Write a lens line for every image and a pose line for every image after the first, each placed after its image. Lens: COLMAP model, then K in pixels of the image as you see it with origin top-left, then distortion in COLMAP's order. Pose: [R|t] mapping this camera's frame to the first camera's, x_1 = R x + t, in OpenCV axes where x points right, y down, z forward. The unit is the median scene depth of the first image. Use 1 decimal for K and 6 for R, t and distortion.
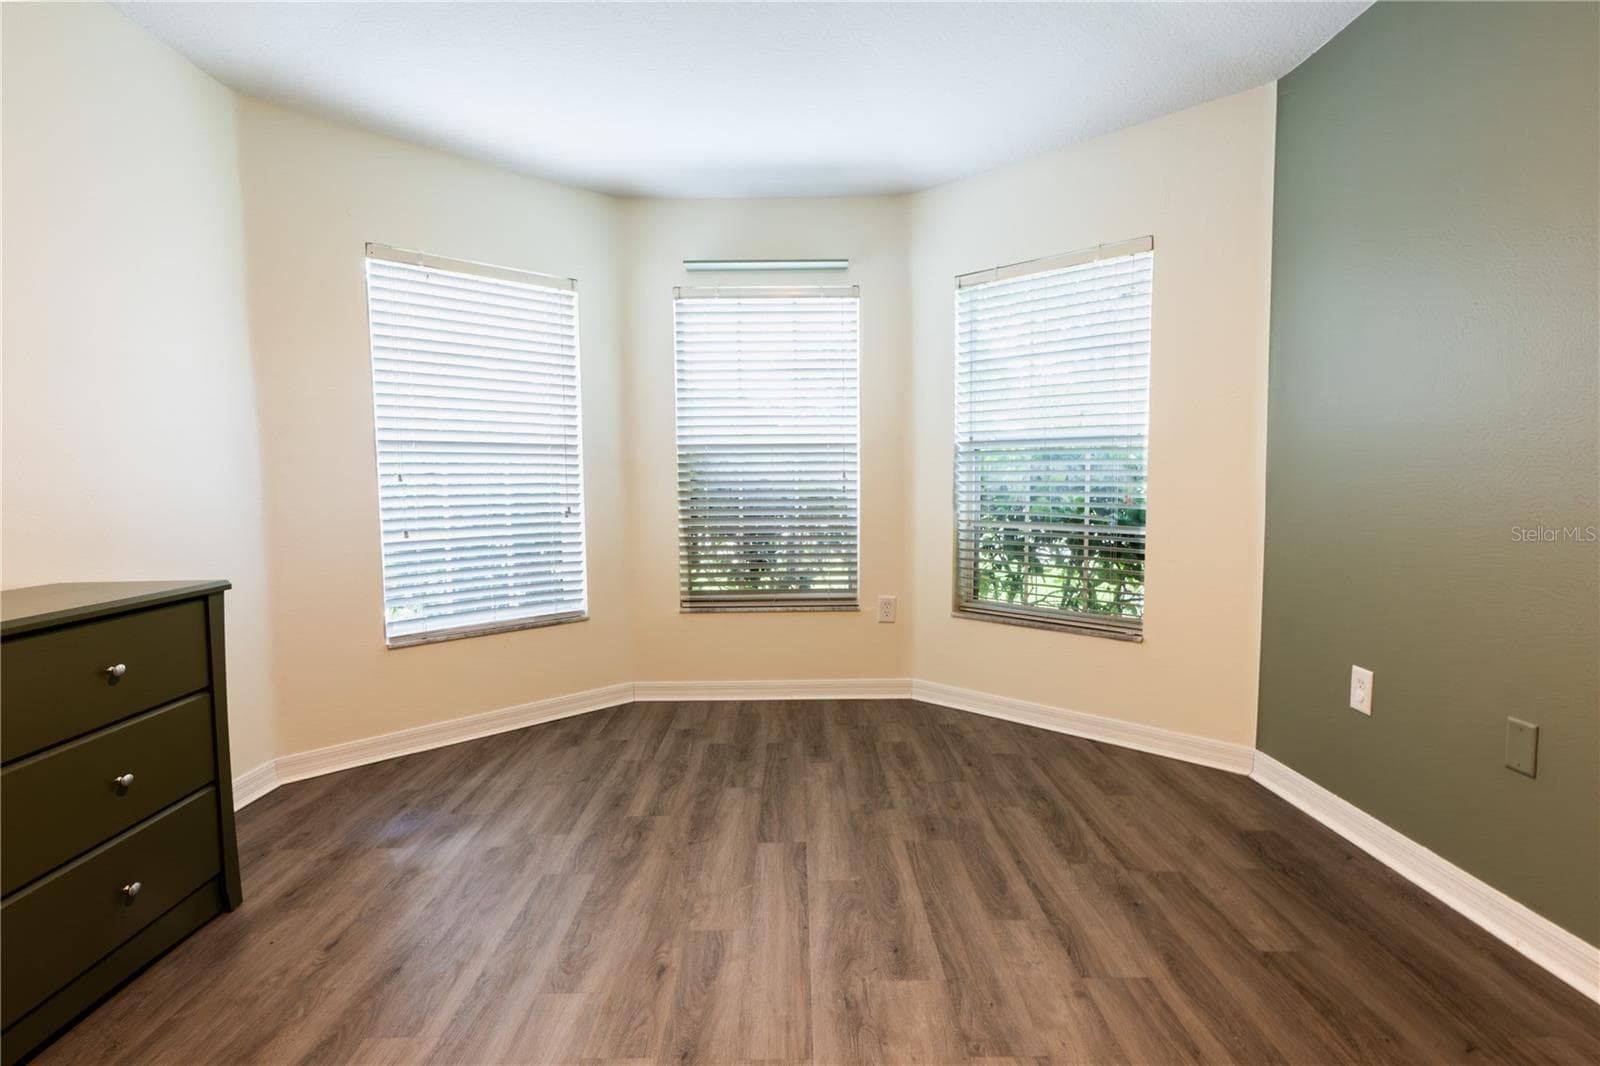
lens RADIAL K [[799.6, 0, 801.3], [0, 799.6, 535.4], [0, 0, 1]] dist [-0.002173, 0.000850]
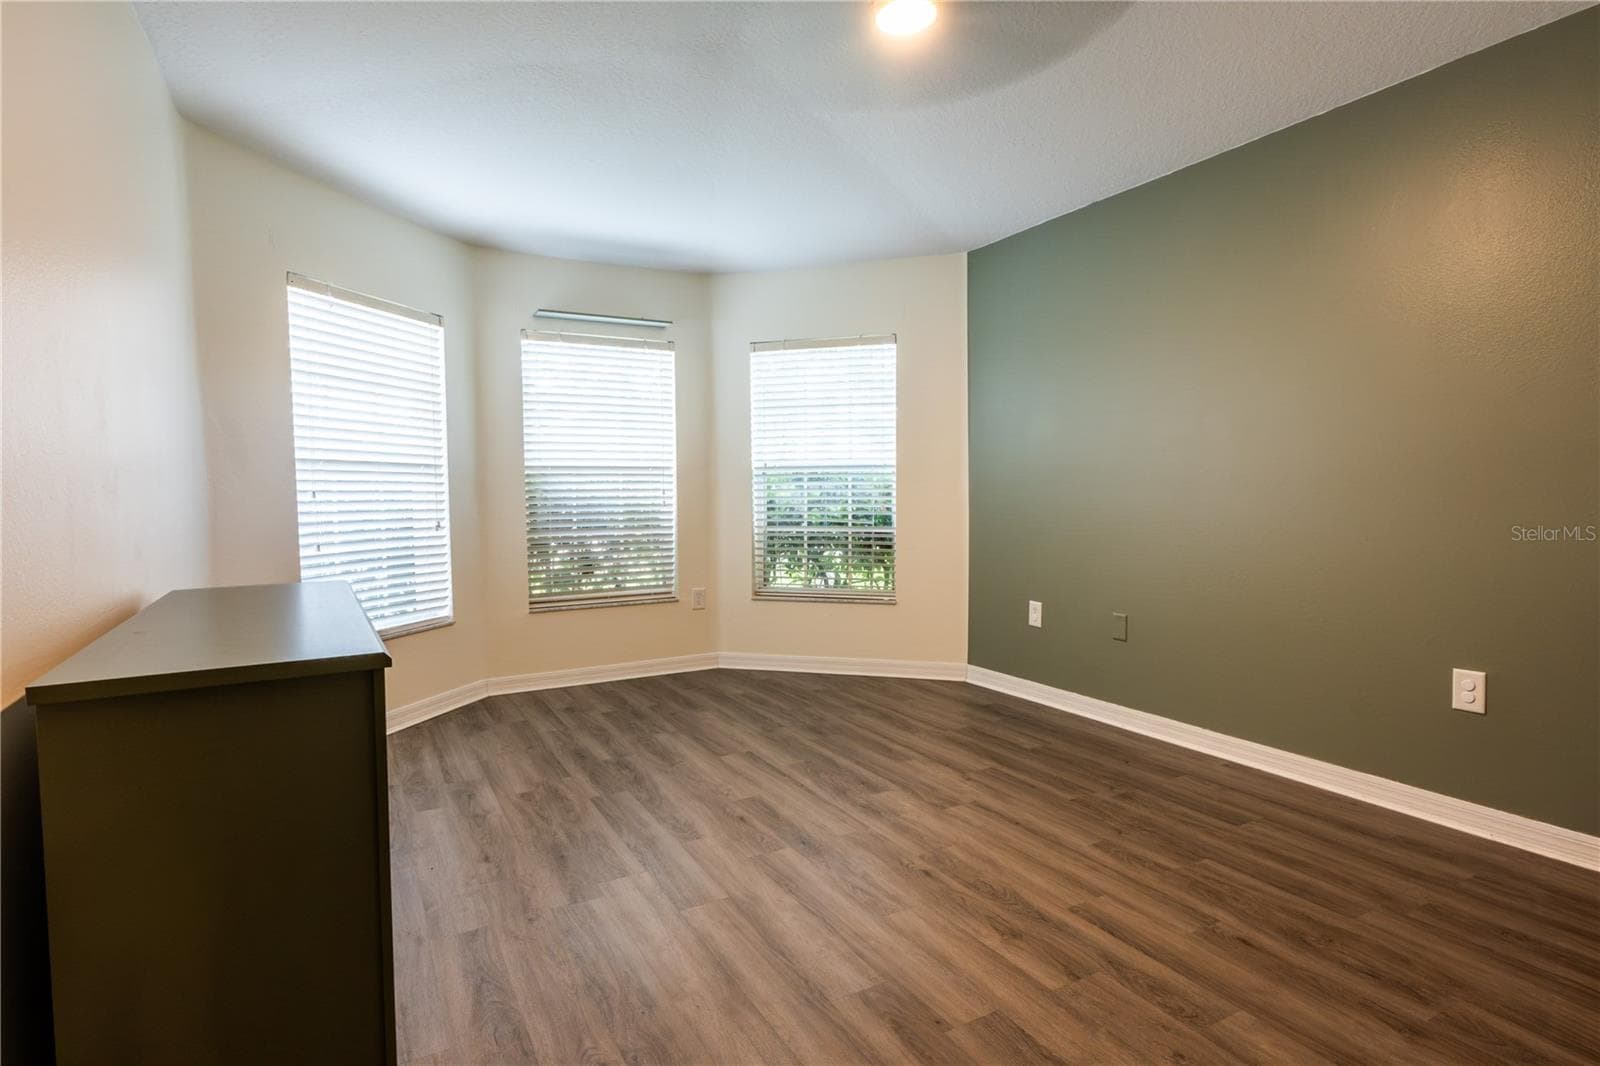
lens RADIAL K [[777.5, 0, 800.0], [0, 777.5, 533.0], [0, 0, 1]] dist [-0.018899, 0.000228]
pose [[0.880969, -0.024718, 0.472528, -0.397523], [0.037122, 0.999167, -0.016943, 0.018985], [-0.471716, 0.032468, 0.881153, -0.187162]]
